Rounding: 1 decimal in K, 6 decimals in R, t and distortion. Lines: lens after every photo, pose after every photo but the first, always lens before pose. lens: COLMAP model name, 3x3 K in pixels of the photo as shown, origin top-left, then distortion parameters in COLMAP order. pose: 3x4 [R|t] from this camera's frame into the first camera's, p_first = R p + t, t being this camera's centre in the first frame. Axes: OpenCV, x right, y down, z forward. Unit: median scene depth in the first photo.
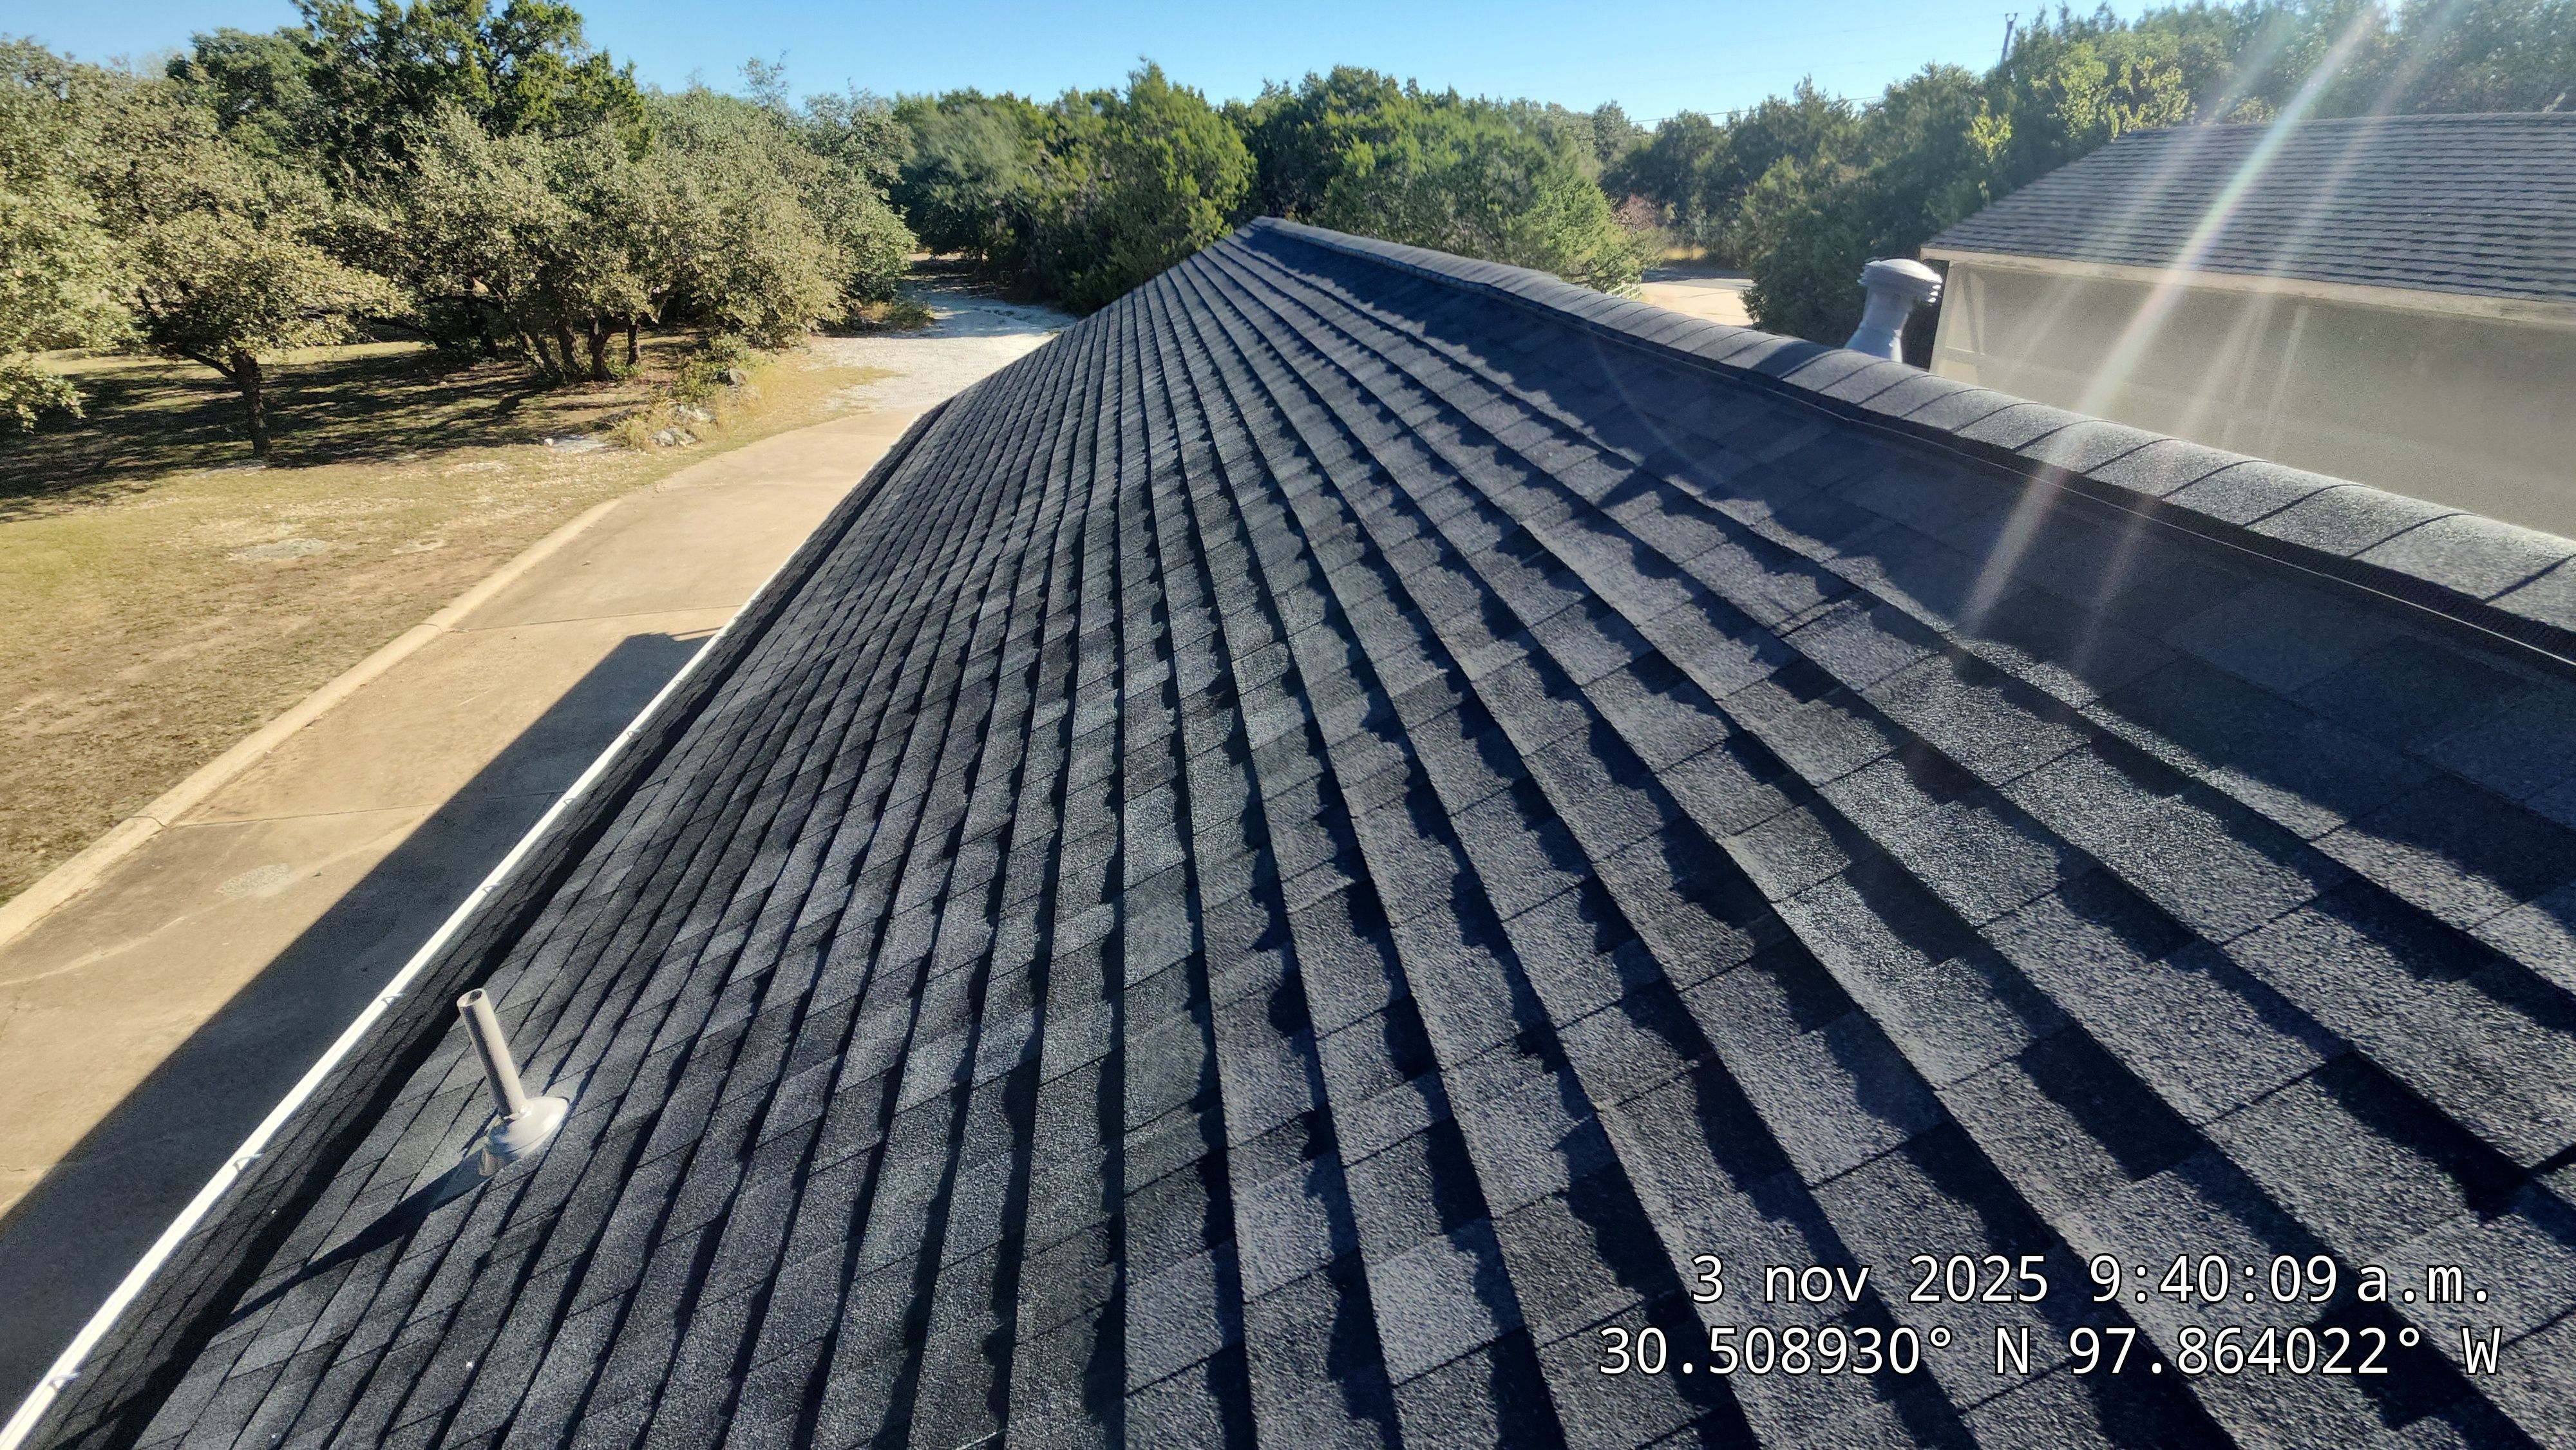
lens RADIAL K [[1084.5, 0, 1315.7], [0, 1084.5, 661.0], [0, 0, 1]] dist [-0.003182, -0.007126]
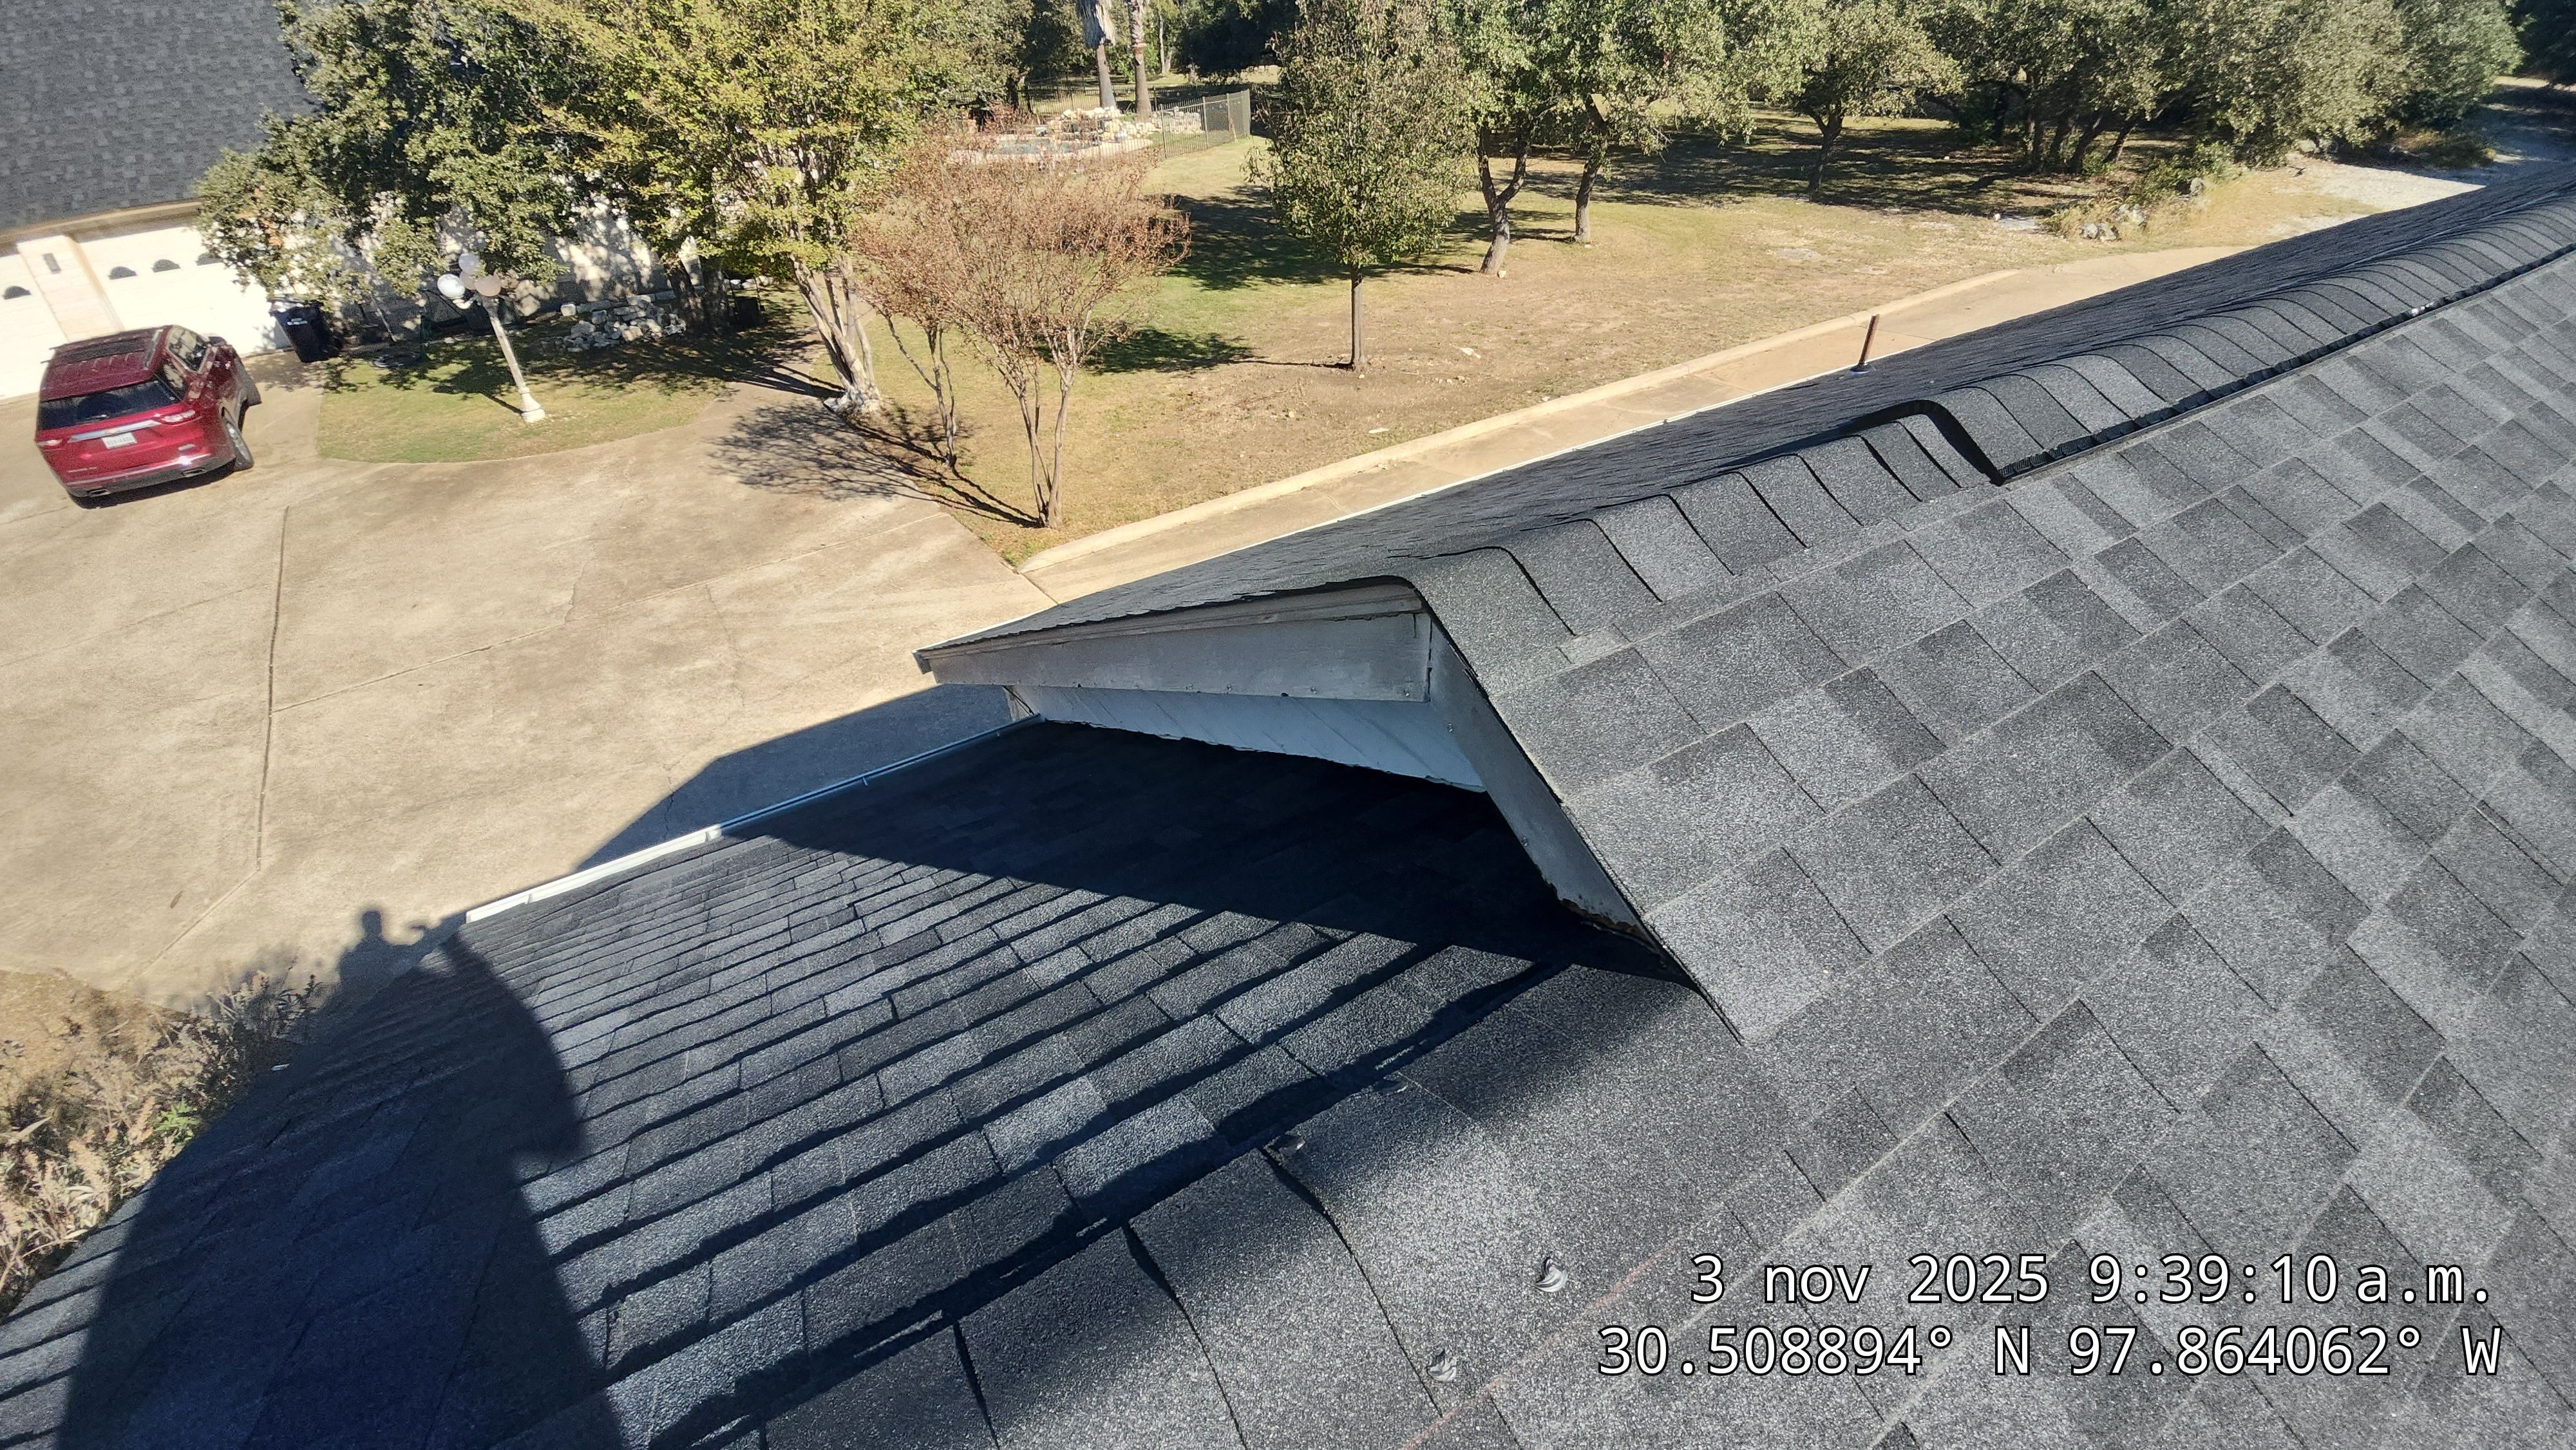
lens RADIAL K [[1025.8, 0, 1321.7], [0, 1025.8, 720.3], [0, 0, 1]] dist [0.000888, -0.010394]
pose [[0.399802, 0.524363, -0.751799, 0.142210], [-0.342178, 0.846289, 0.408300, 0.064886], [0.850337, 0.094010, 0.517774, -0.179633]]
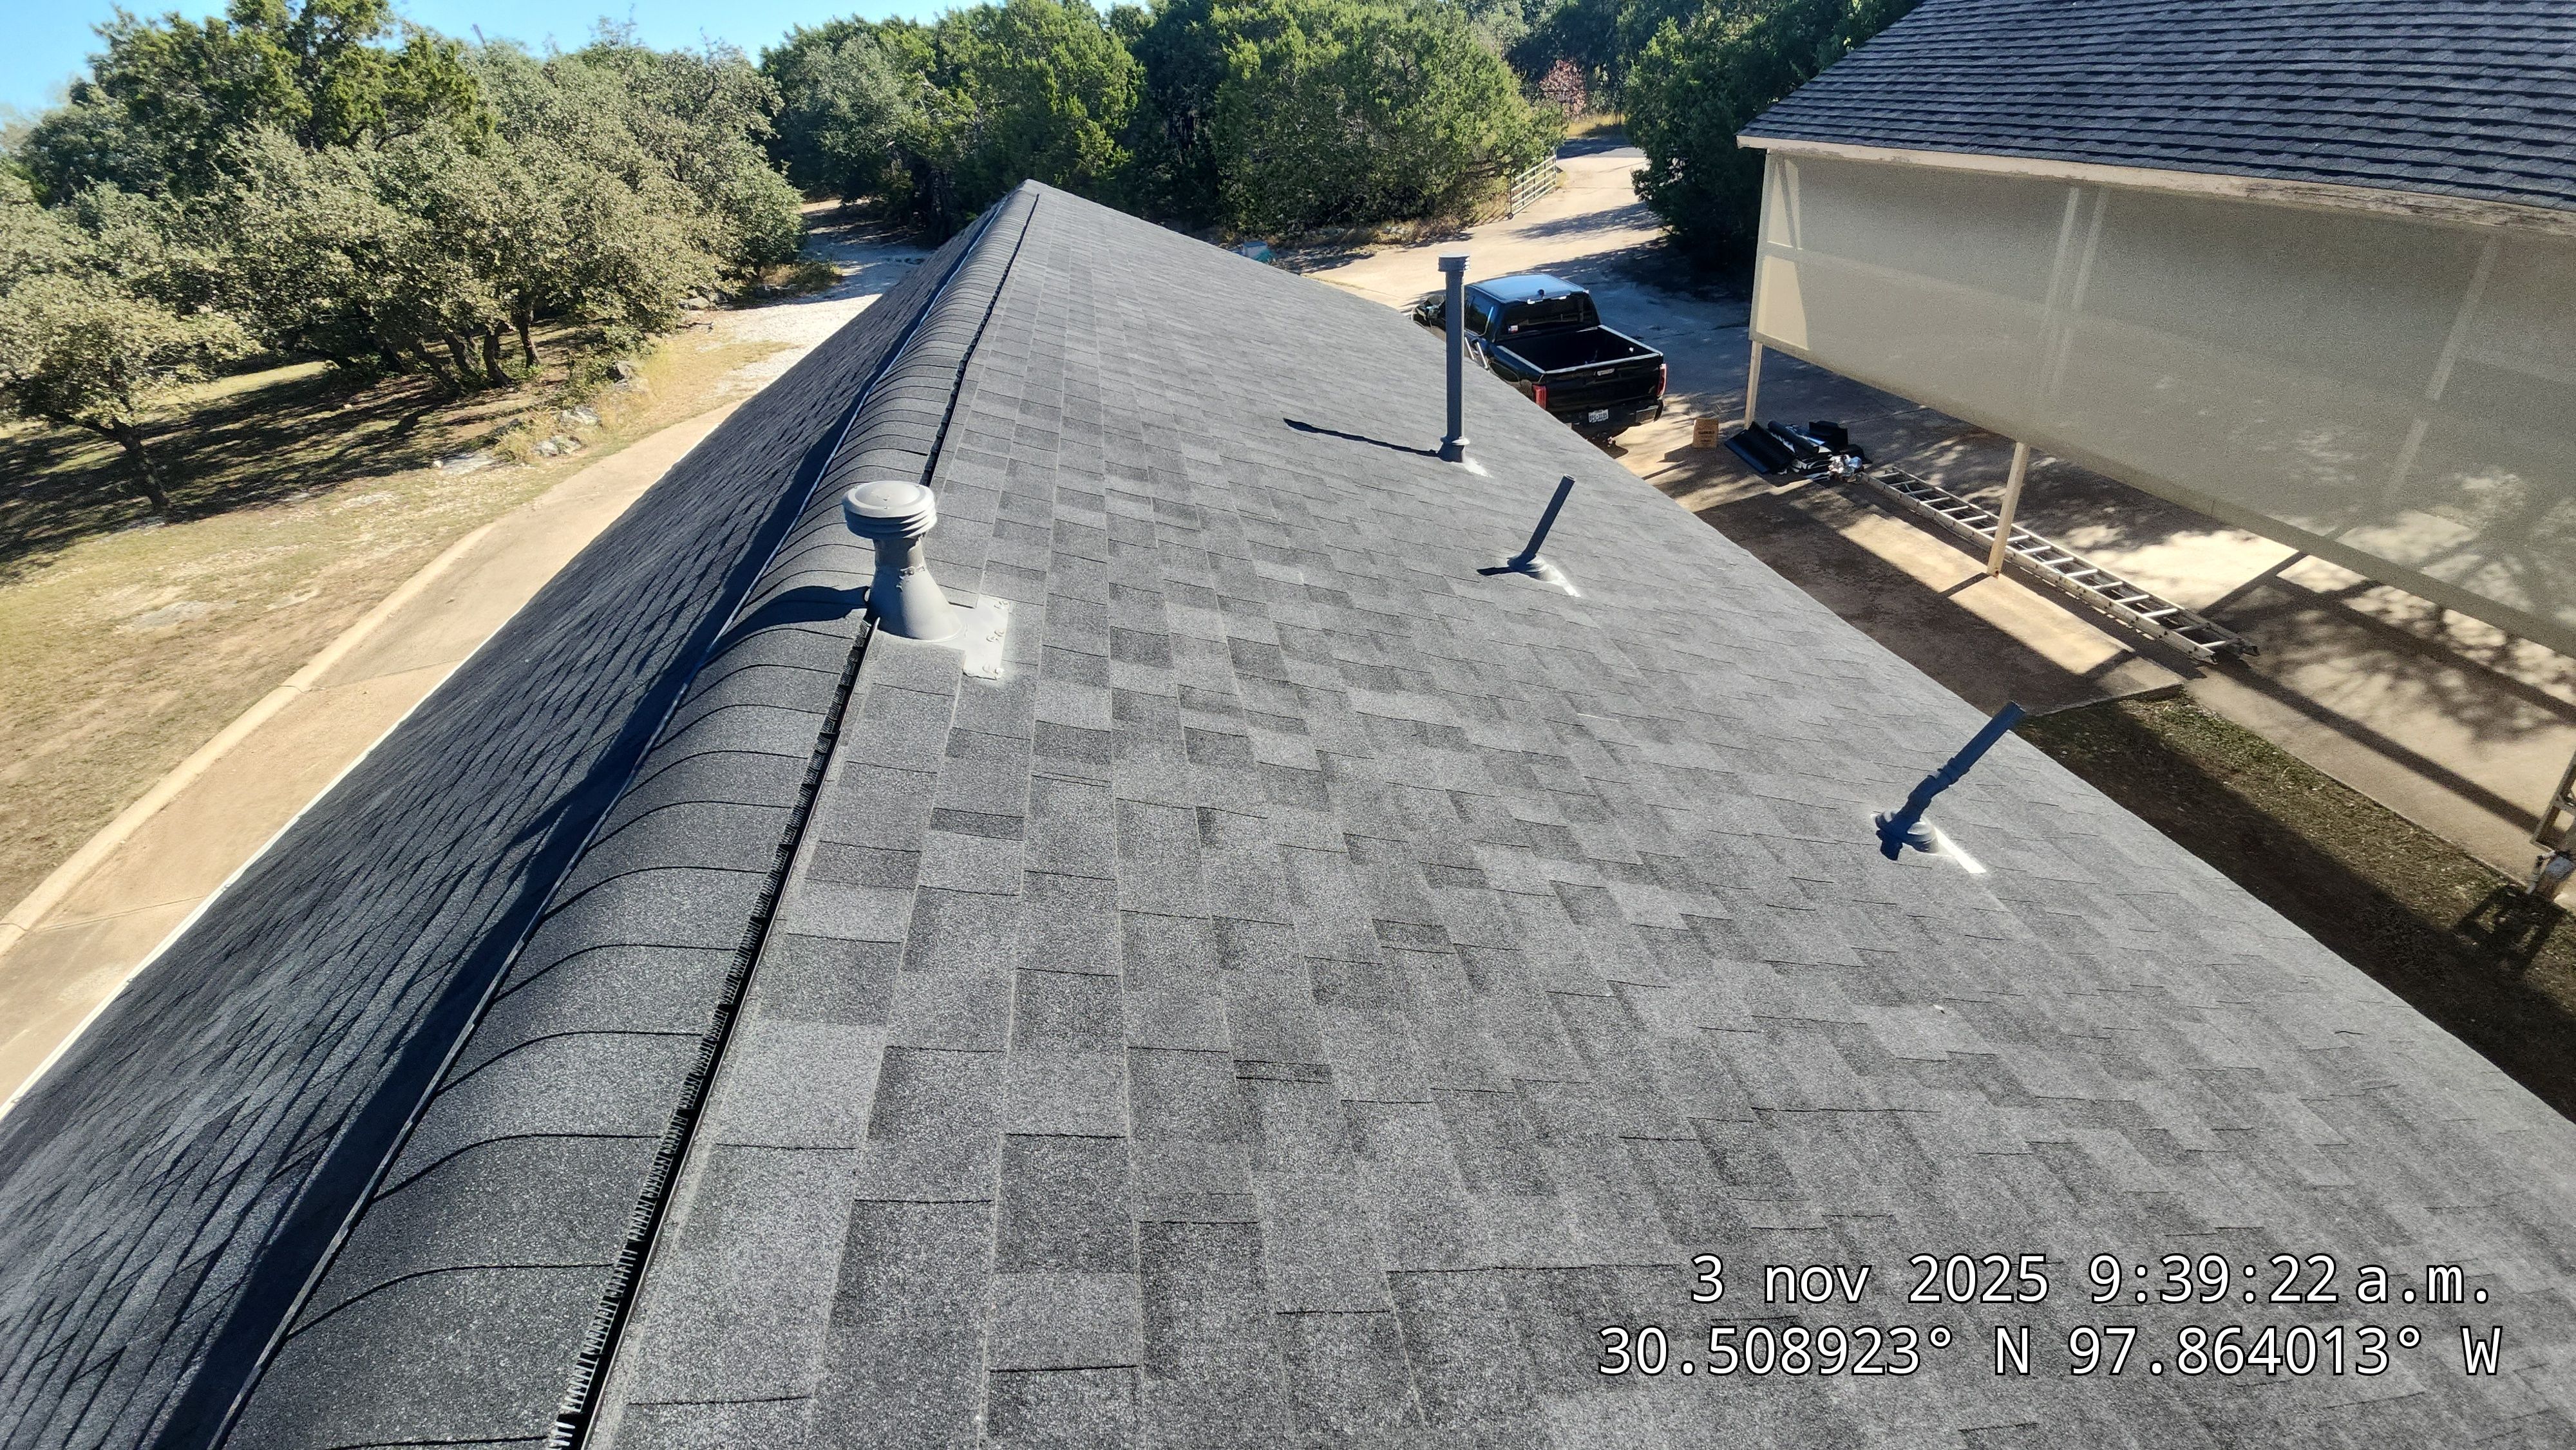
lens RADIAL K [[1025.8, 0, 1321.7], [0, 1025.8, 720.3], [0, 0, 1]] dist [0.000888, -0.010394]
pose [[0.995195, -0.096883, -0.014166, 0.100596], [0.097908, 0.983290, 0.153476, -0.032199], [-0.000940, -0.154126, 0.988051, 0.021707]]
